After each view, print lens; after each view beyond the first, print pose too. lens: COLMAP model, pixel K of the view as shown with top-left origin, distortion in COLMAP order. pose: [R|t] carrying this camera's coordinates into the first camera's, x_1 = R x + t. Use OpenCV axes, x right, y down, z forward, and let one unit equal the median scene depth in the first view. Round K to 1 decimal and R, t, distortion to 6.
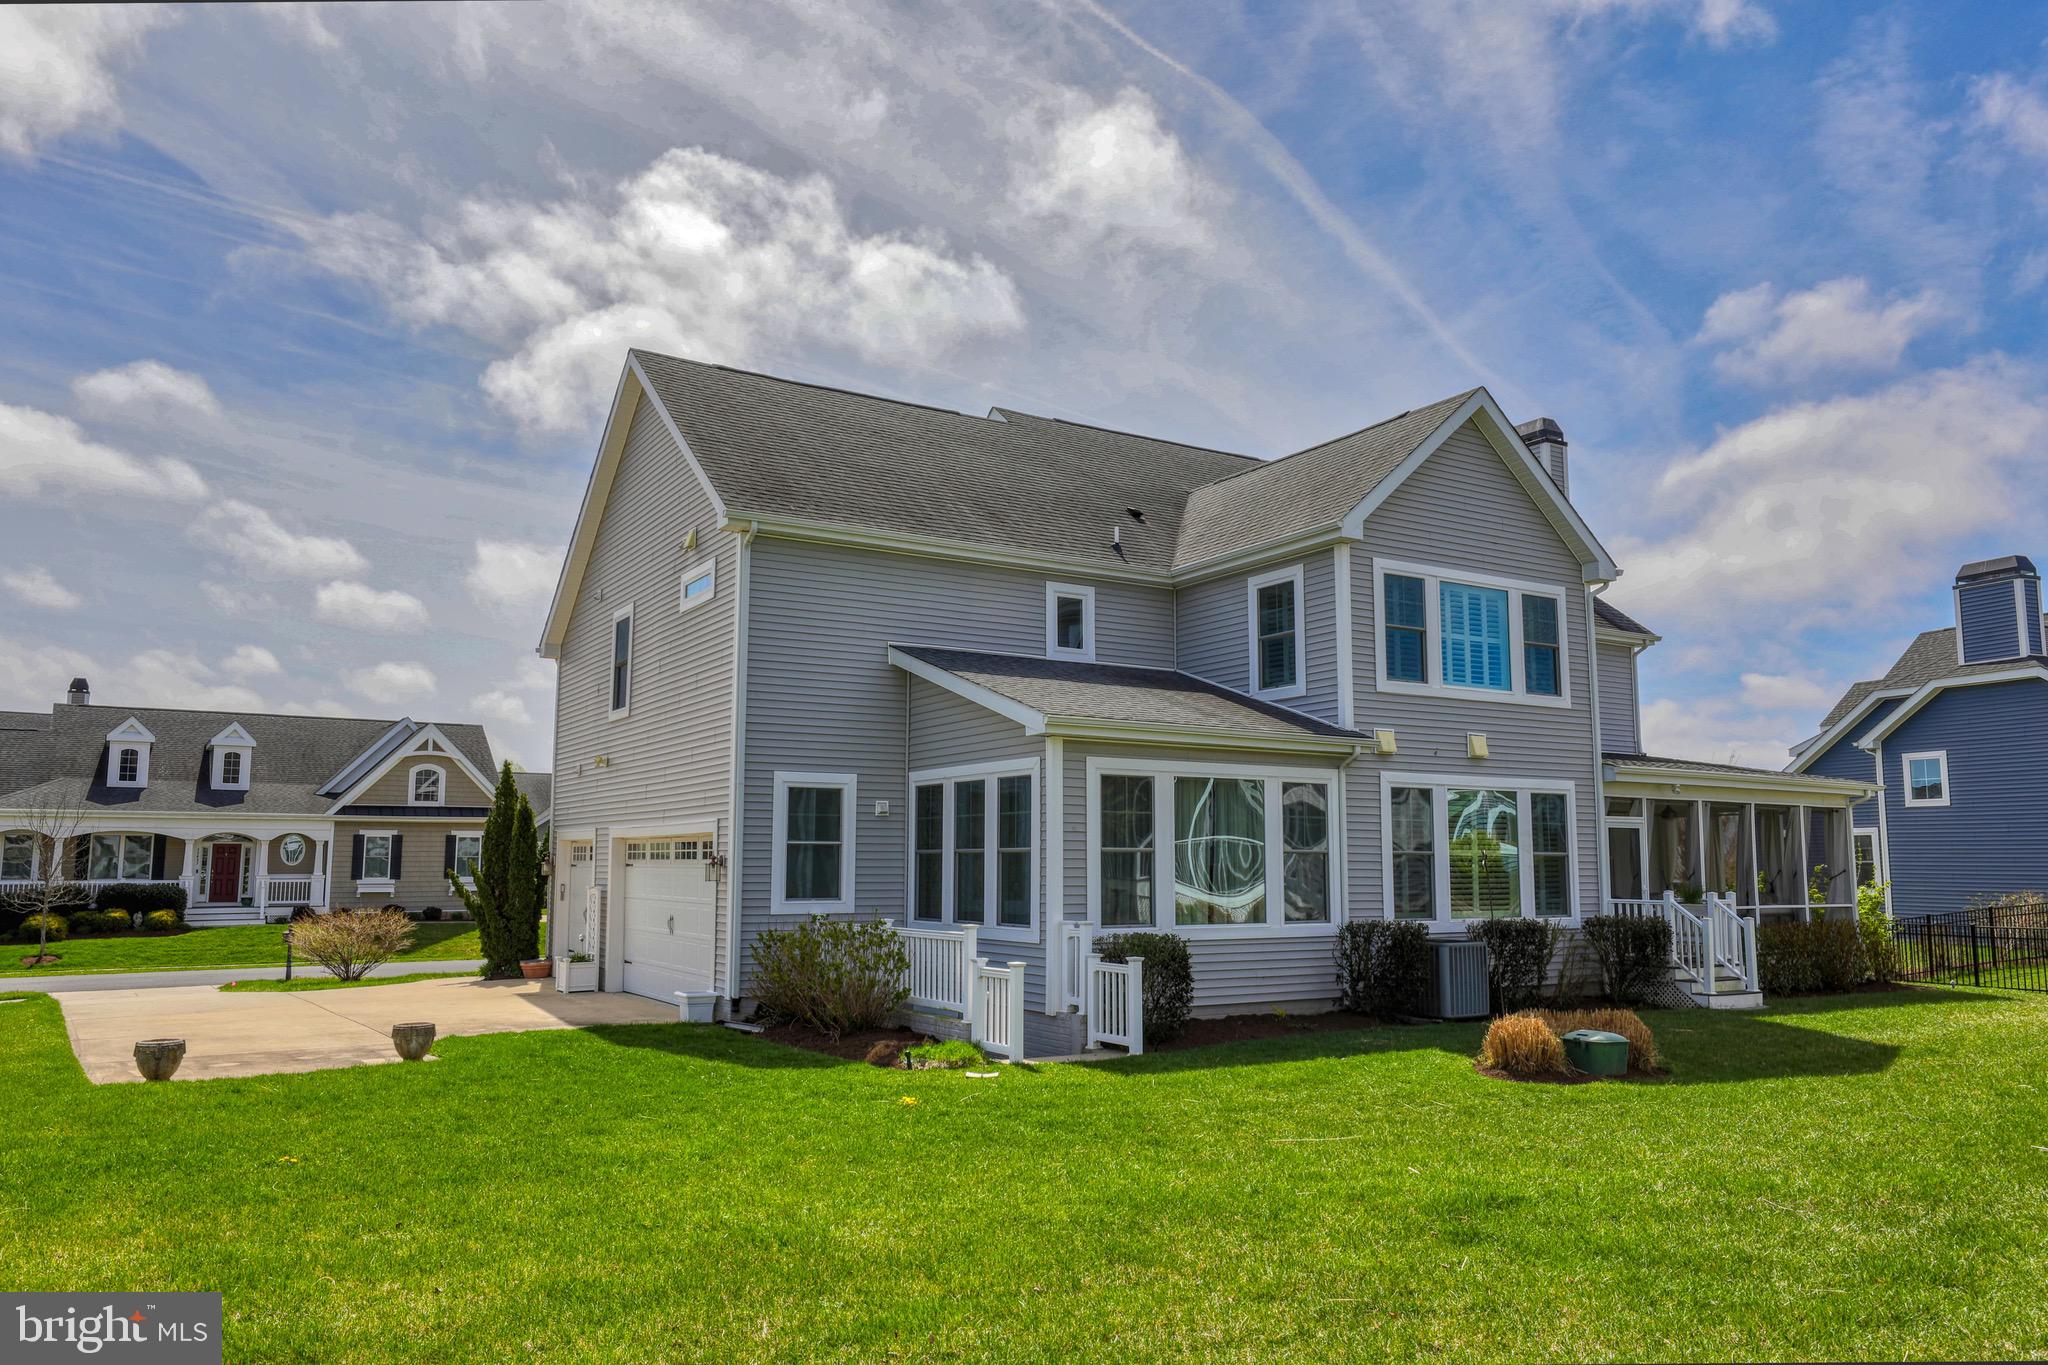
lens RADIAL K [[1424.9, 0, 1024.0], [0, 1424.9, 682.5], [0, 0, 1]] dist [0.000925, 0.001057]
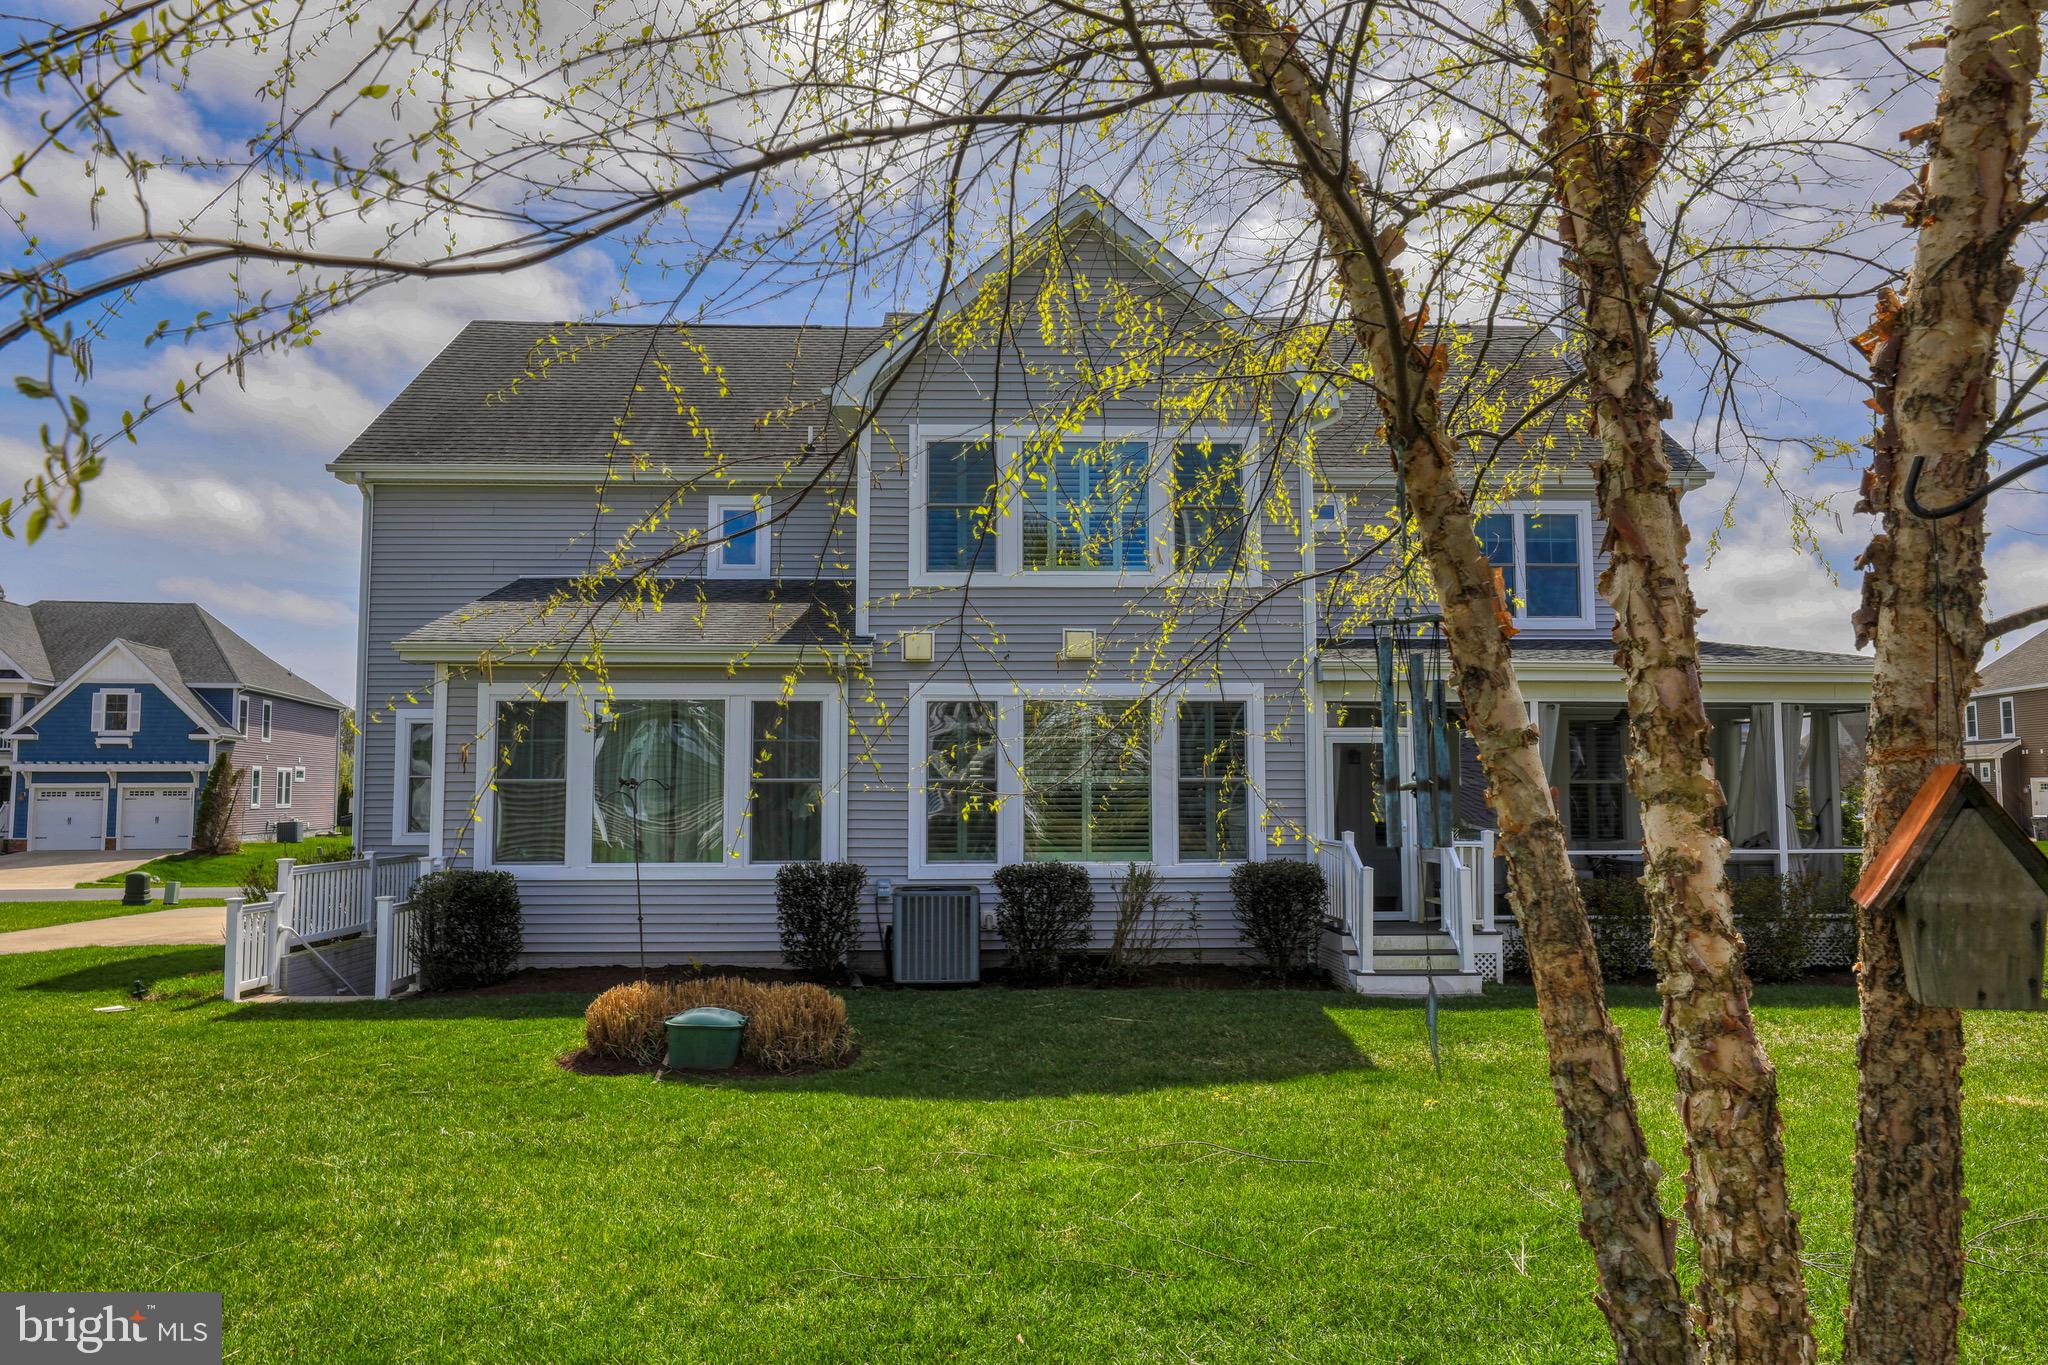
lens RADIAL K [[1362.6, 0, 1024.0], [0, 1362.6, 682.5], [0, 0, 1]] dist [0.003770, 0.000765]
pose [[0.874665, -0.045008, -0.482633, 0.623069], [0.068013, 0.997225, 0.030262, 0.038207], [0.479932, -0.059294, 0.875300, 0.306035]]
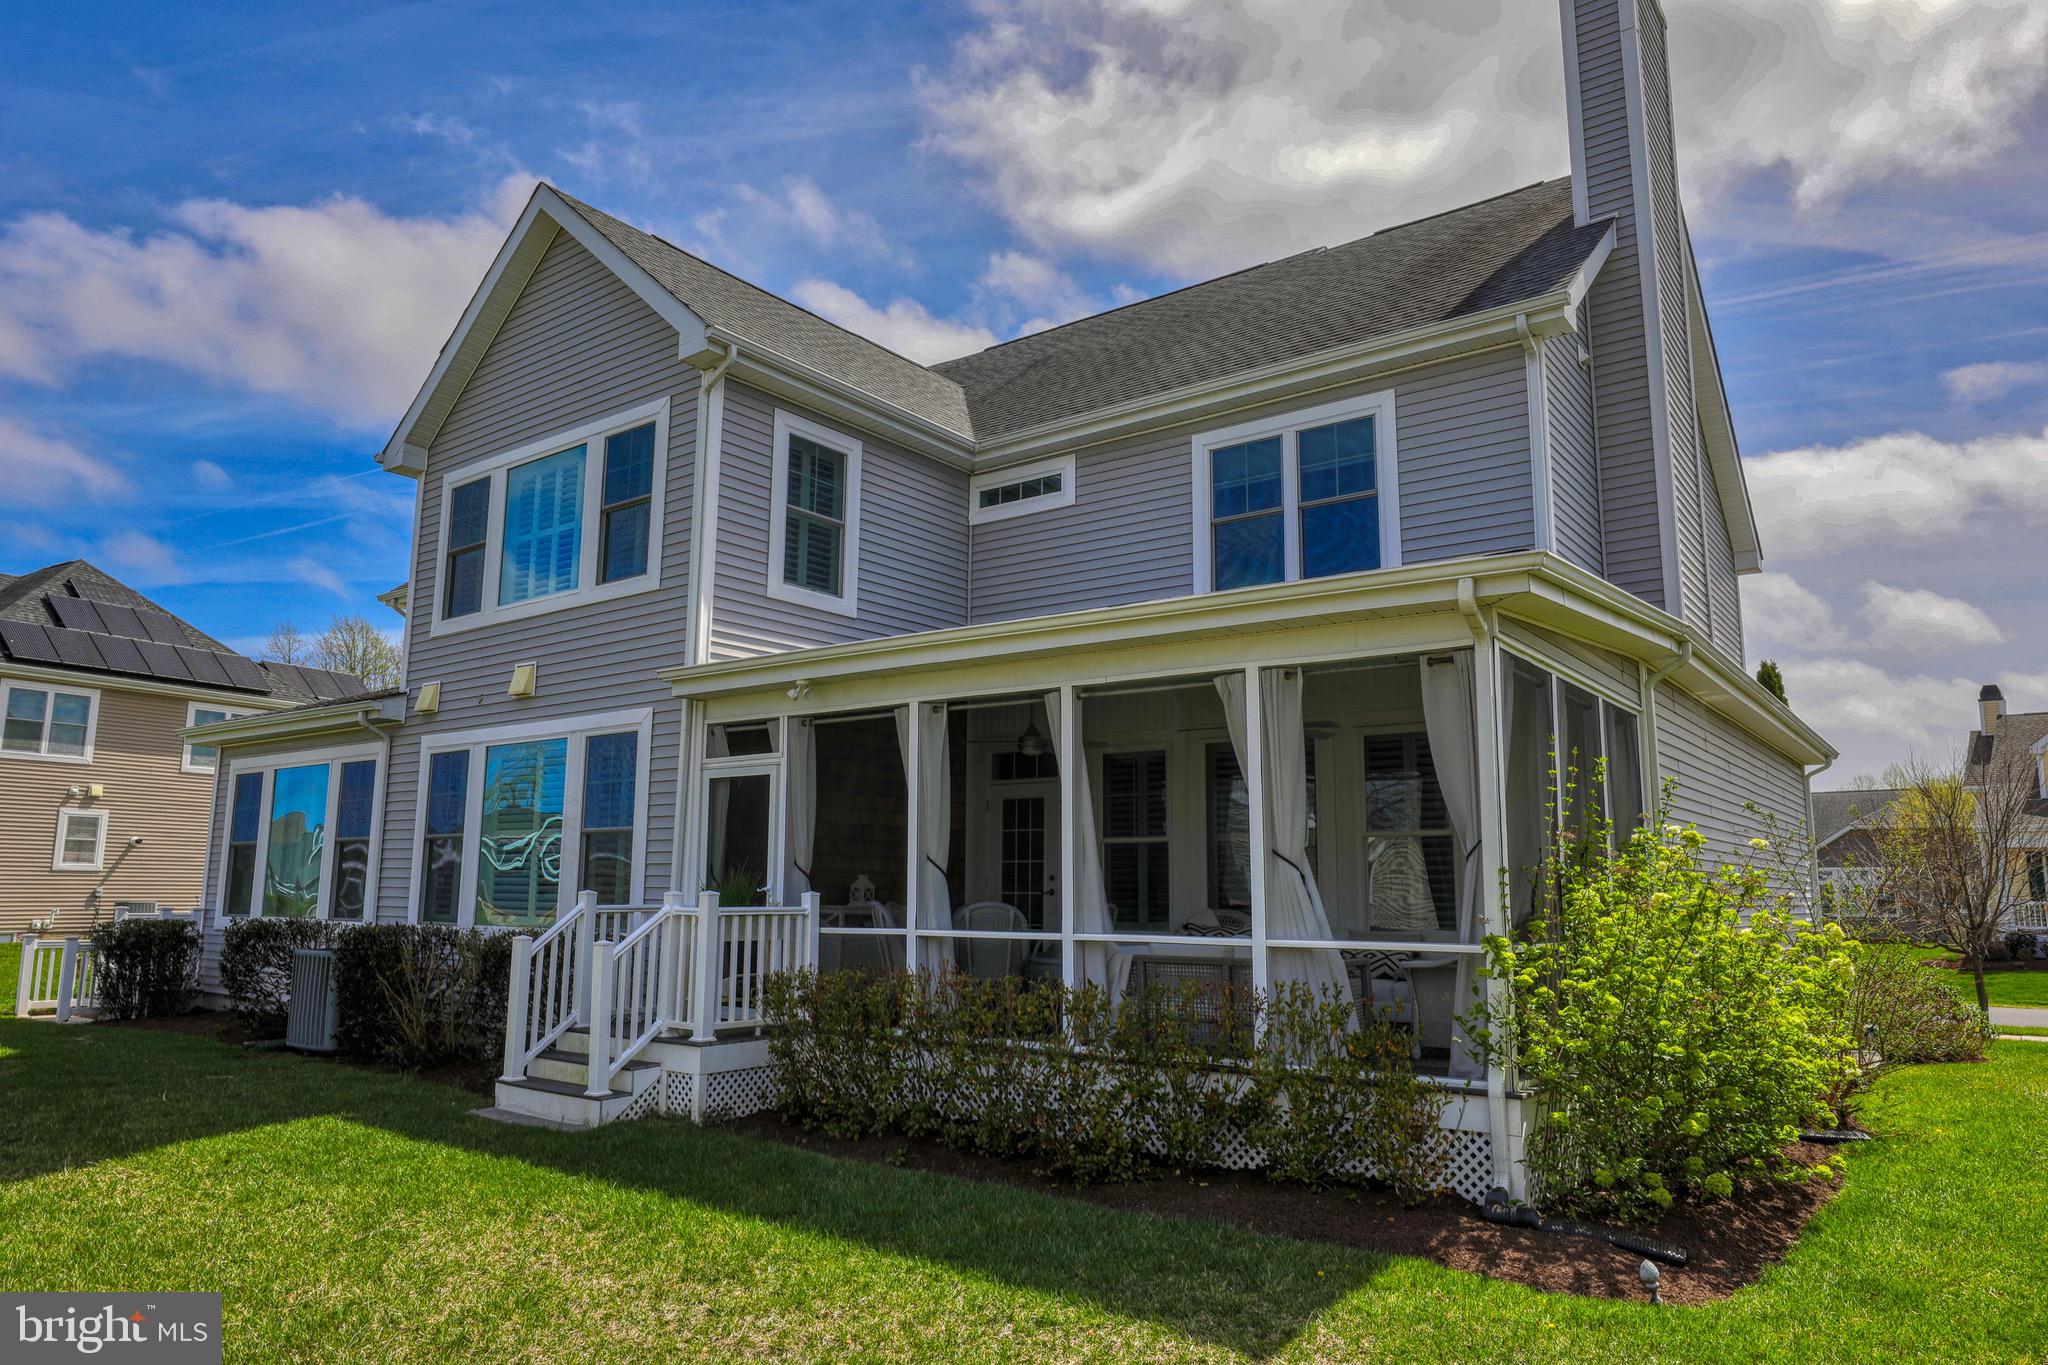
lens RADIAL K [[1304.4, 0, 1024.0], [0, 1304.4, 682.5], [0, 0, 1]] dist [0.001112, 0.001144]
pose [[0.369490, -0.147041, -0.917527, 0.951878], [0.114305, 0.987094, -0.112159, 0.138737], [0.922177, -0.063437, 0.381529, 0.933094]]
